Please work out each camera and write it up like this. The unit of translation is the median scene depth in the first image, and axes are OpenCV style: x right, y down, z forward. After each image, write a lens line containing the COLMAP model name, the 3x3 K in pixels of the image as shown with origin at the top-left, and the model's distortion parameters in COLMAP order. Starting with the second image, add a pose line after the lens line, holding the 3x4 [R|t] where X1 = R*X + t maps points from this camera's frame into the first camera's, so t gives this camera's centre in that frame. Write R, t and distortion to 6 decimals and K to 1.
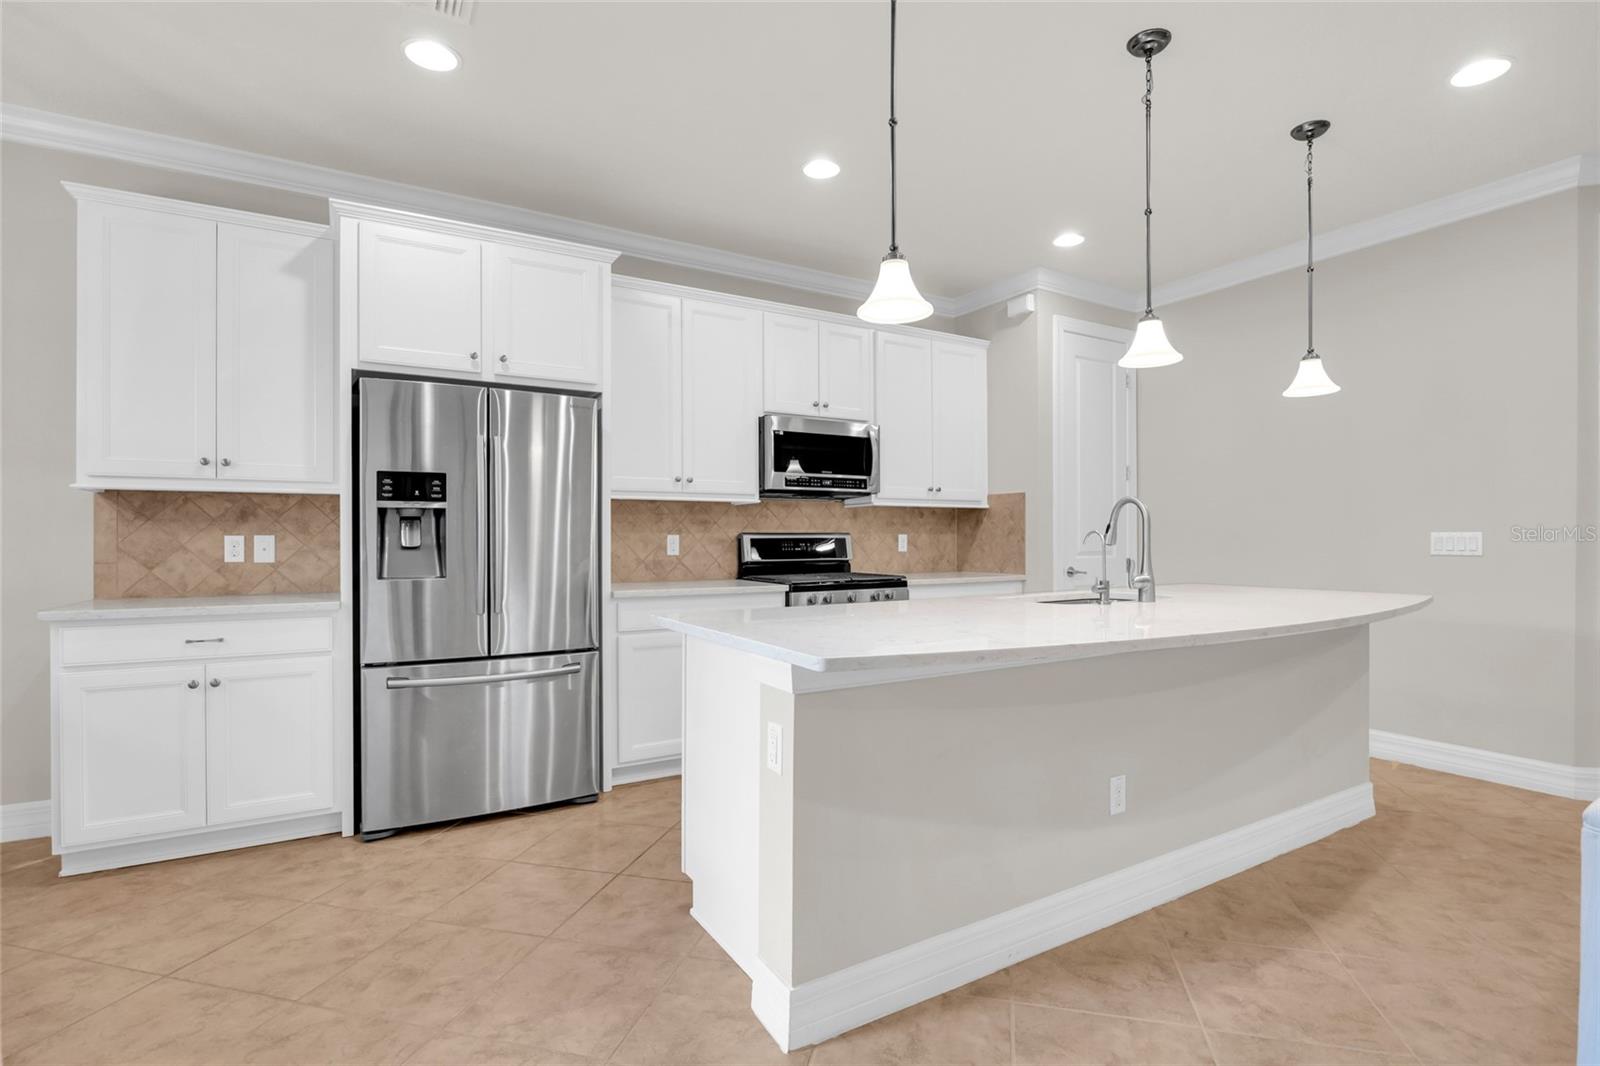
lens RADIAL K [[763.4, 0, 804.3], [0, 763.4, 540.2], [0, 0, 1]] dist [-0.011981, 0.000654]
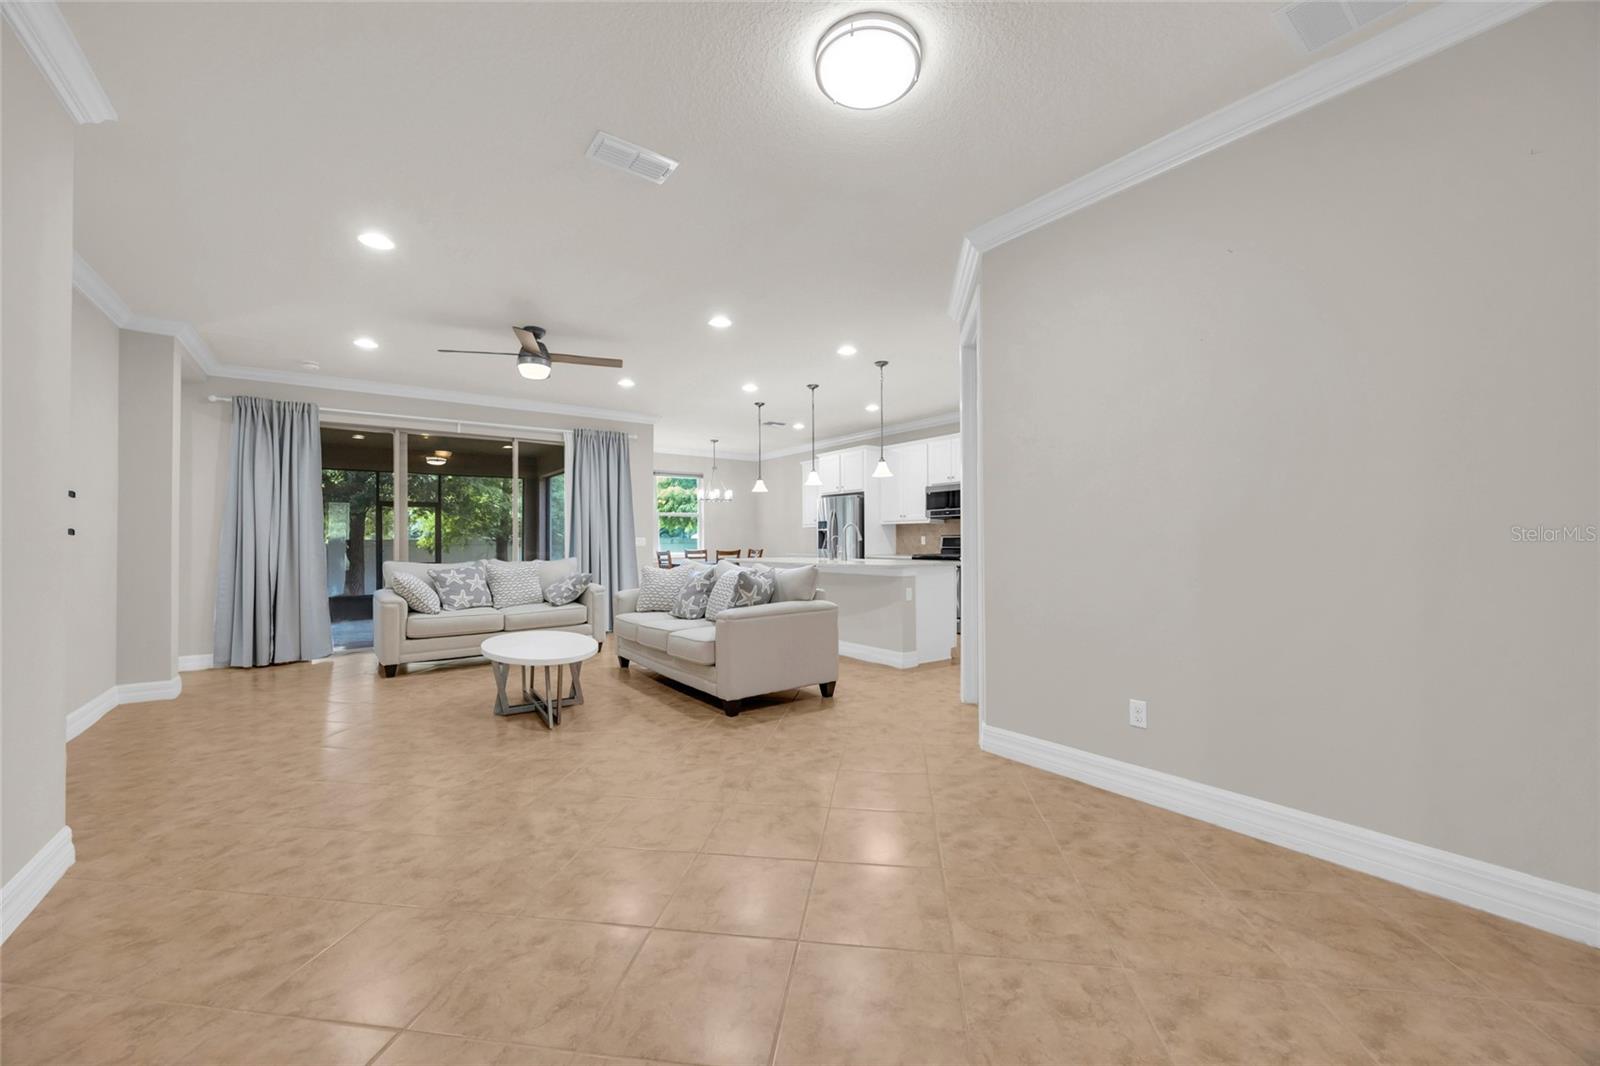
lens RADIAL K [[613.6, 0, 805.0], [0, 613.6, 532.9], [0, 0, 1]] dist [-0.003238, 0.000502]
pose [[0.106970, -0.009273, -0.994219, 1.913351], [0.006382, 0.999942, -0.008640, -0.003038], [0.994242, -0.005421, 0.107023, 0.426856]]
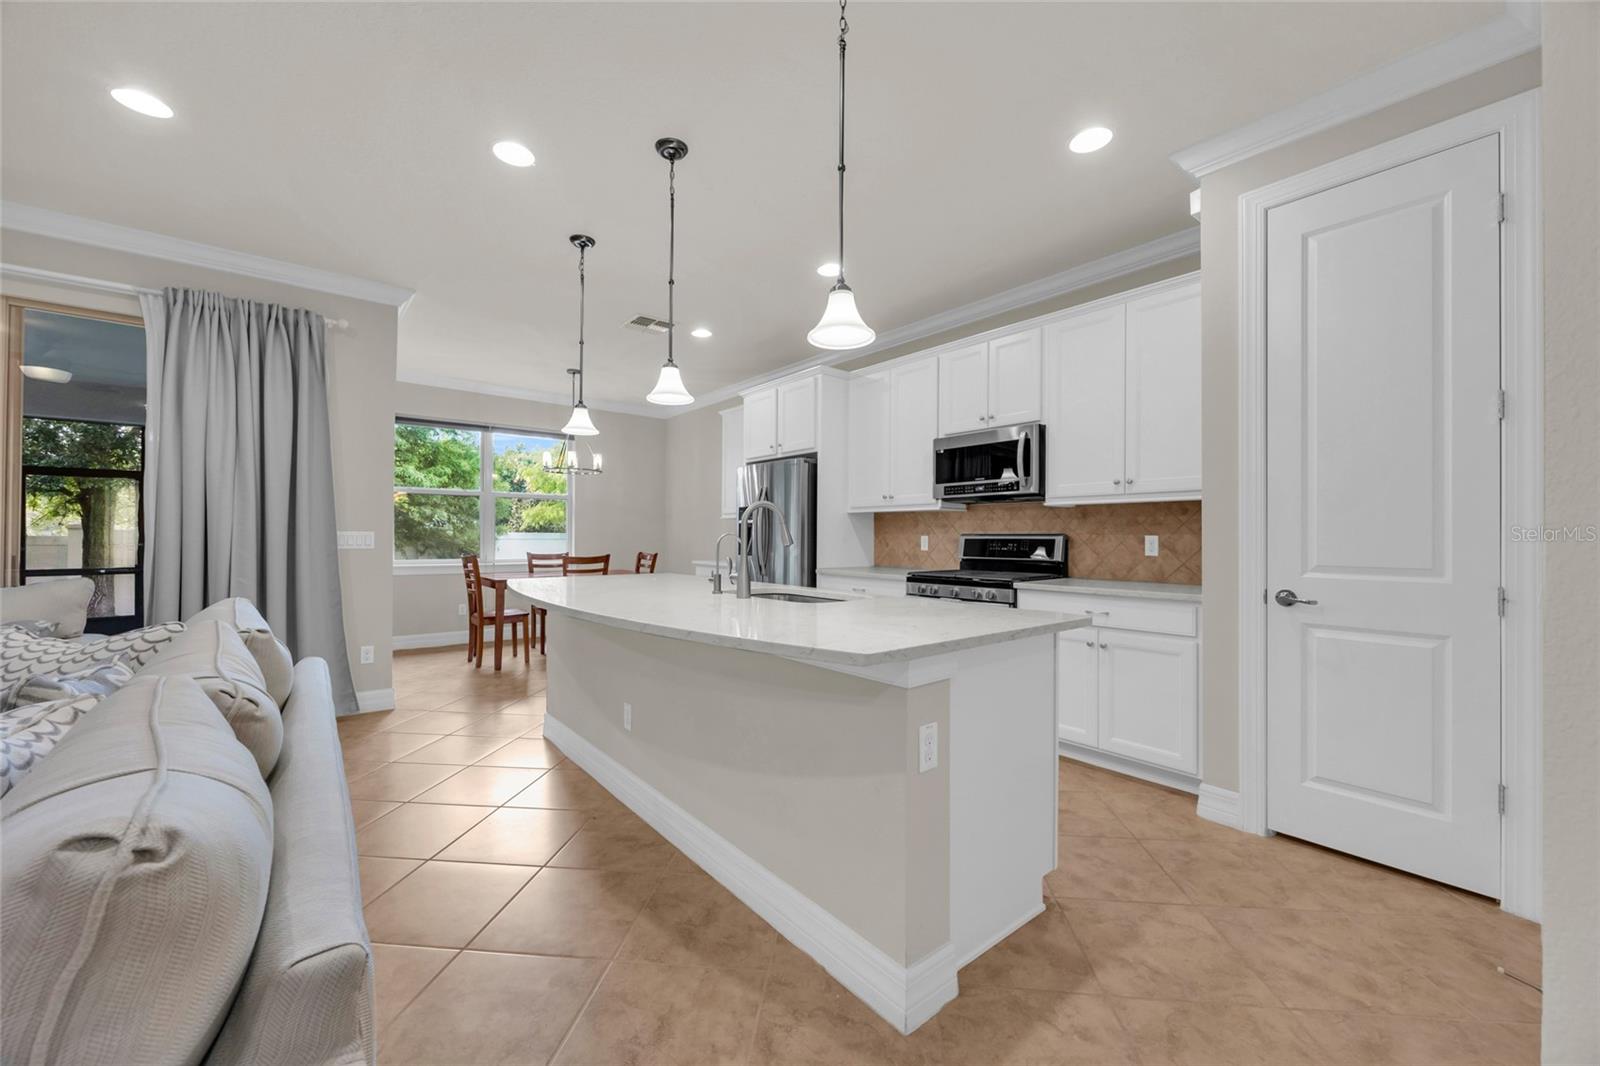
lens RADIAL K [[613.6, 0, 807.4], [0, 613.6, 534.9], [0, 0, 1]] dist [-0.003238, 0.000502]
pose [[0.152936, -0.001081, -0.988236, 0.936430], [-0.007854, 0.999966, -0.002310, -0.004596], [0.988205, 0.008115, 0.152922, 0.671409]]
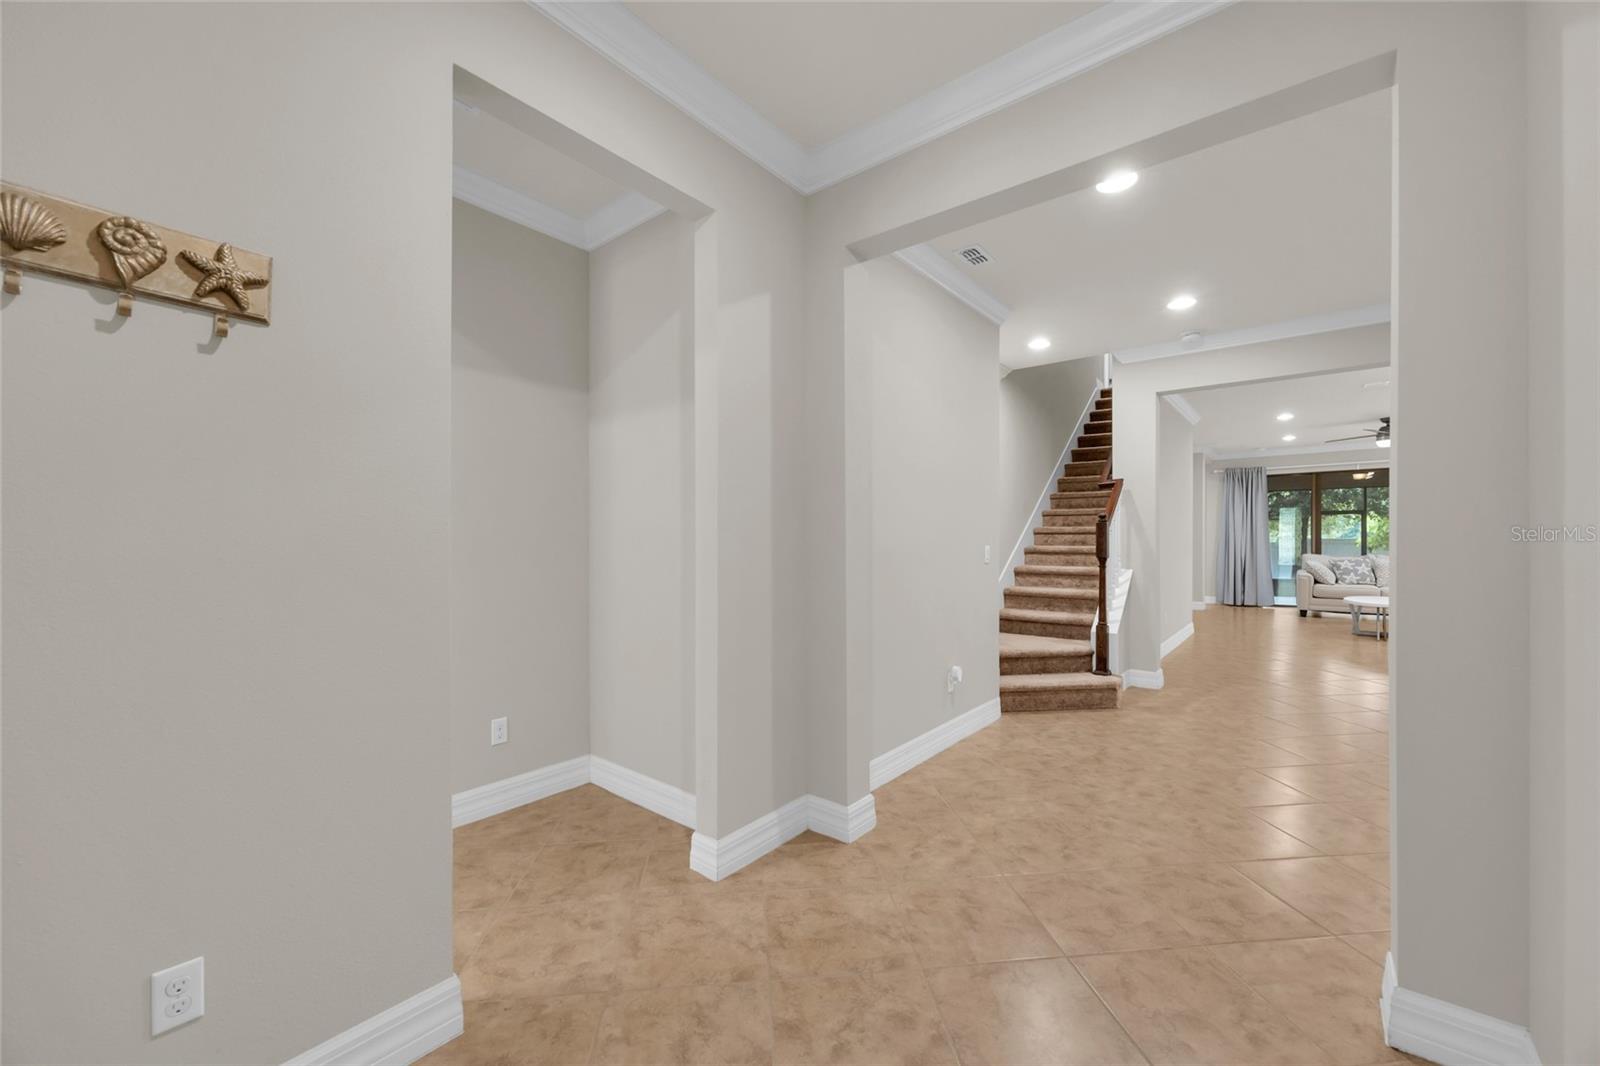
lens RADIAL K [[613.6, 0, 803.9], [0, 613.6, 541.4], [0, 0, 1]] dist [-0.003238, 0.000502]
pose [[-0.940787, 0.005382, -0.338955, 3.163145], [0.004551, 0.999984, 0.003248, -0.023471], [0.338967, 0.001513, -0.940797, 1.275509]]
